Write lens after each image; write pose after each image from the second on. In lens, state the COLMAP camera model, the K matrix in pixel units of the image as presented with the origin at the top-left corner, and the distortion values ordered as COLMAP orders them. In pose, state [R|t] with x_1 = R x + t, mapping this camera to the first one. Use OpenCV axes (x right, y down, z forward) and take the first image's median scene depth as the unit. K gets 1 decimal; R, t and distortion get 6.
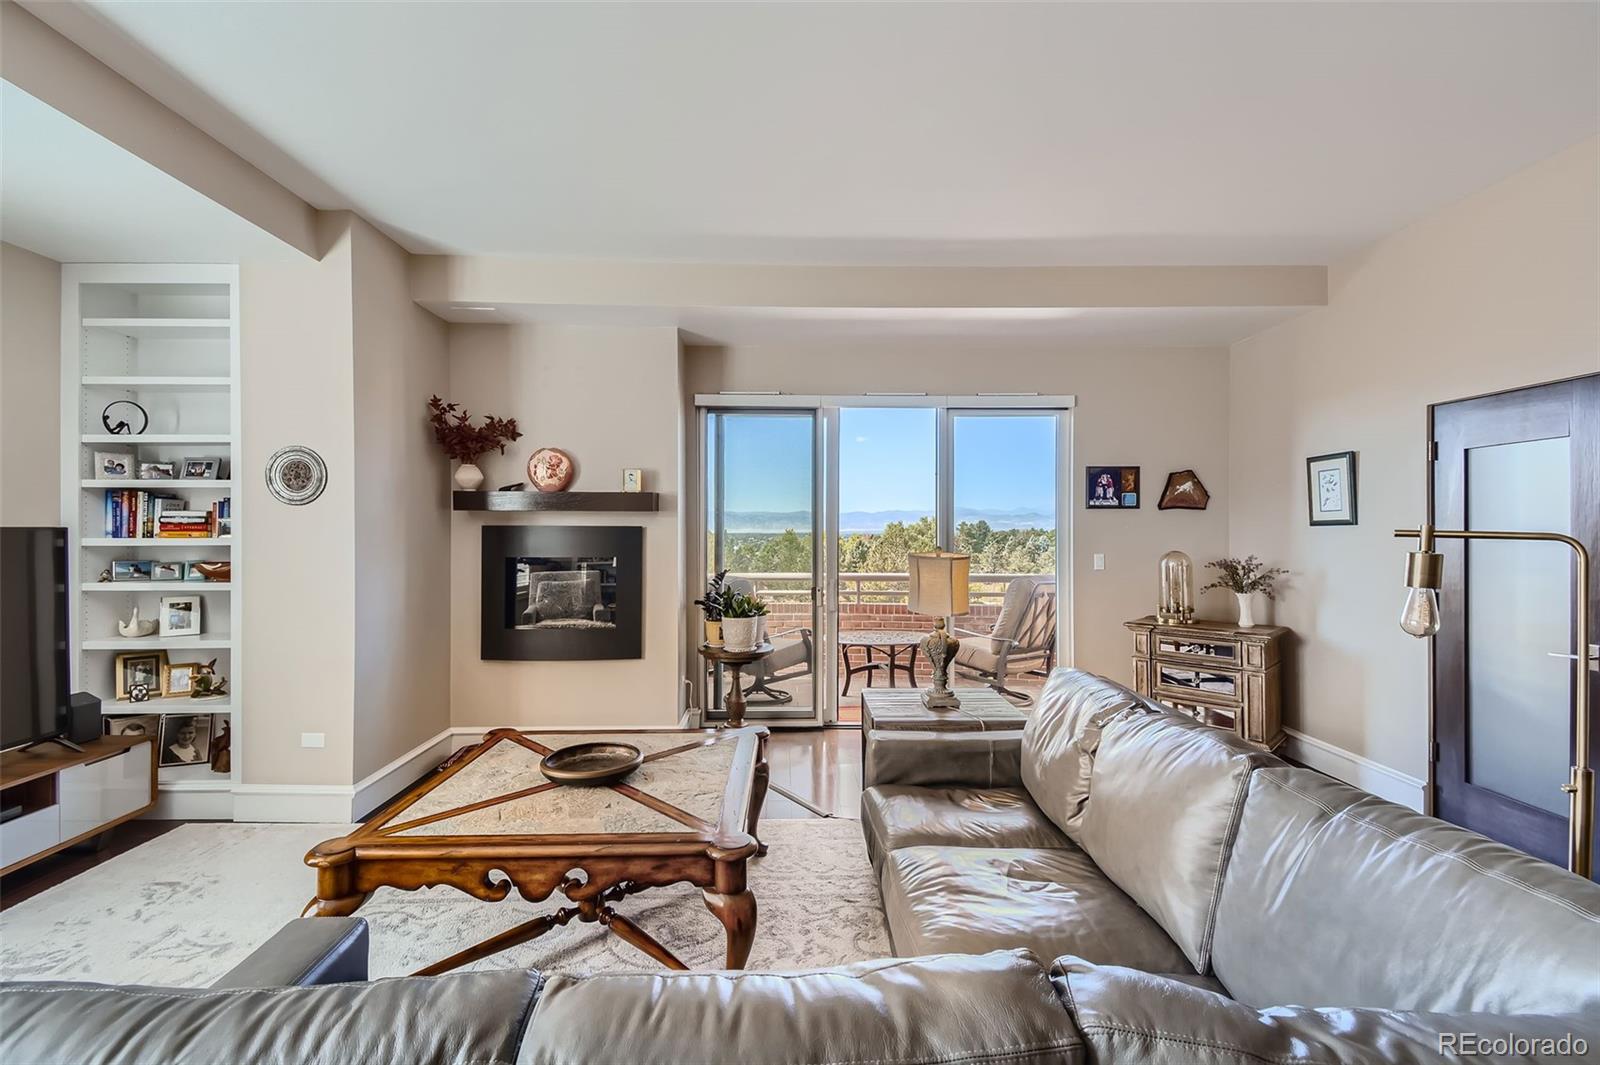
lens RADIAL K [[698.7, 0, 800.0], [0, 698.7, 532.5], [0, 0, 1]] dist [0.084621, -0.042282]
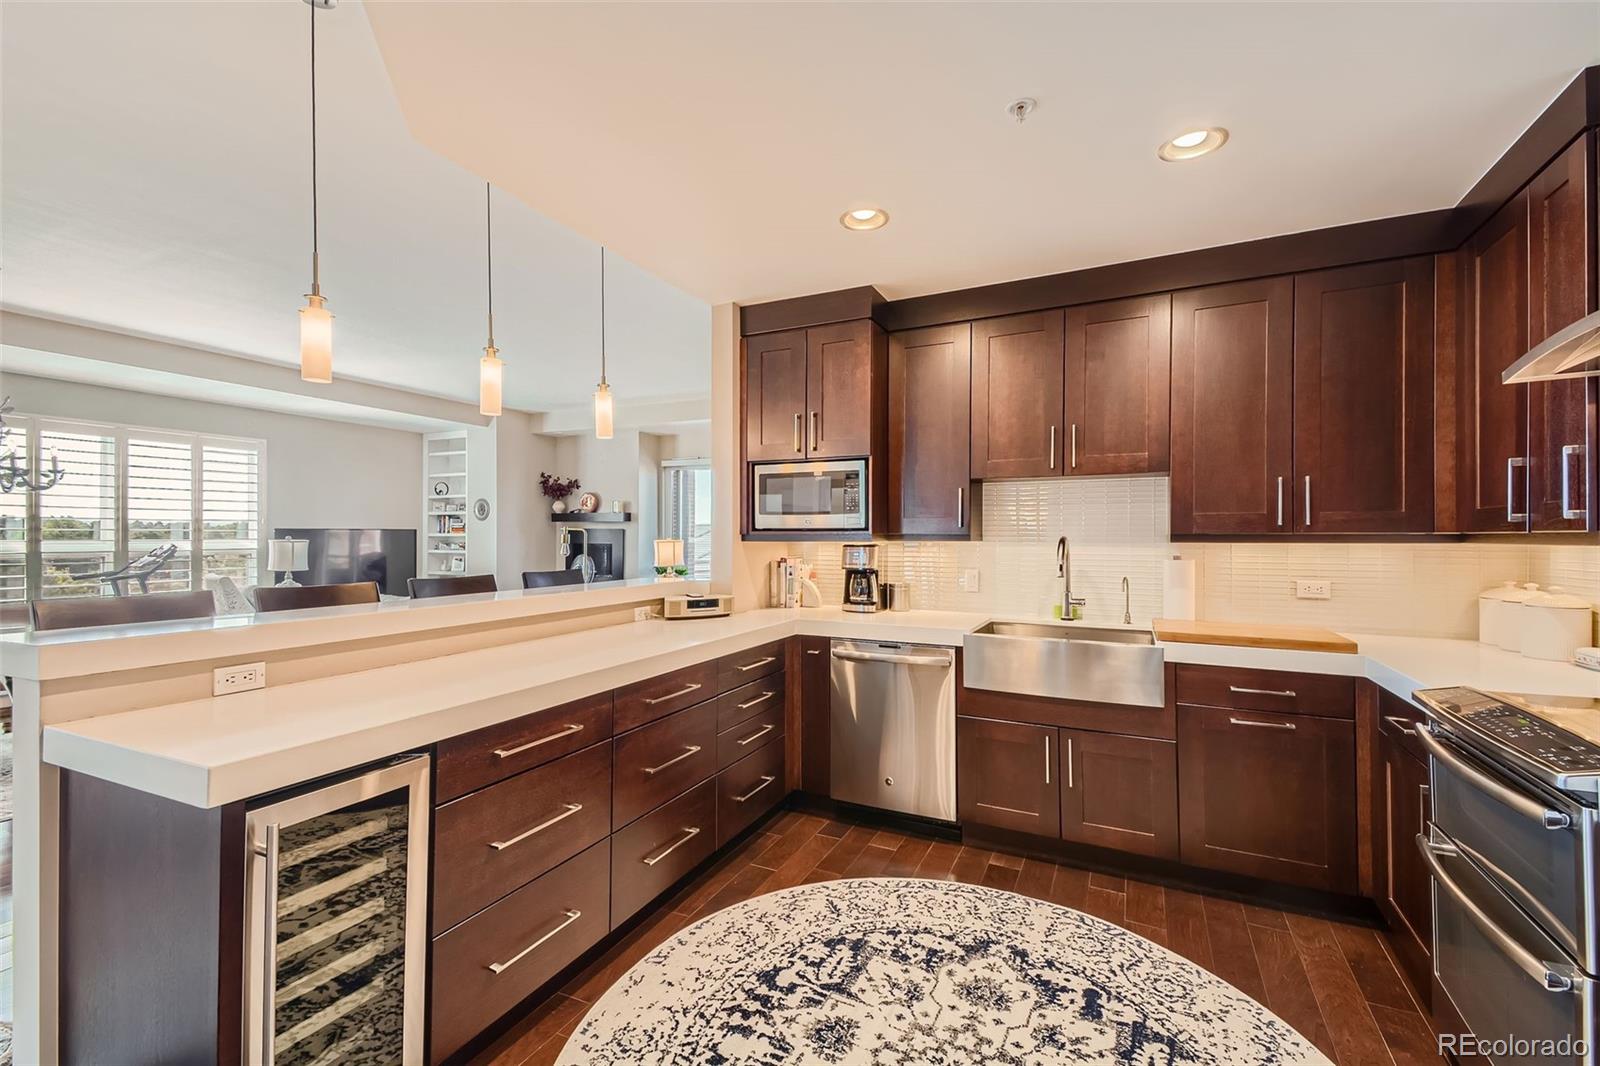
lens RADIAL K [[698.7, 0, 800.0], [0, 698.7, 533.0], [0, 0, 1]] dist [0.084621, -0.042282]
pose [[0.890673, 0.006763, -0.454595, 1.433299], [-0.006143, 0.999977, 0.002841, -0.008636], [0.454604, 0.000262, 0.890694, -0.735112]]
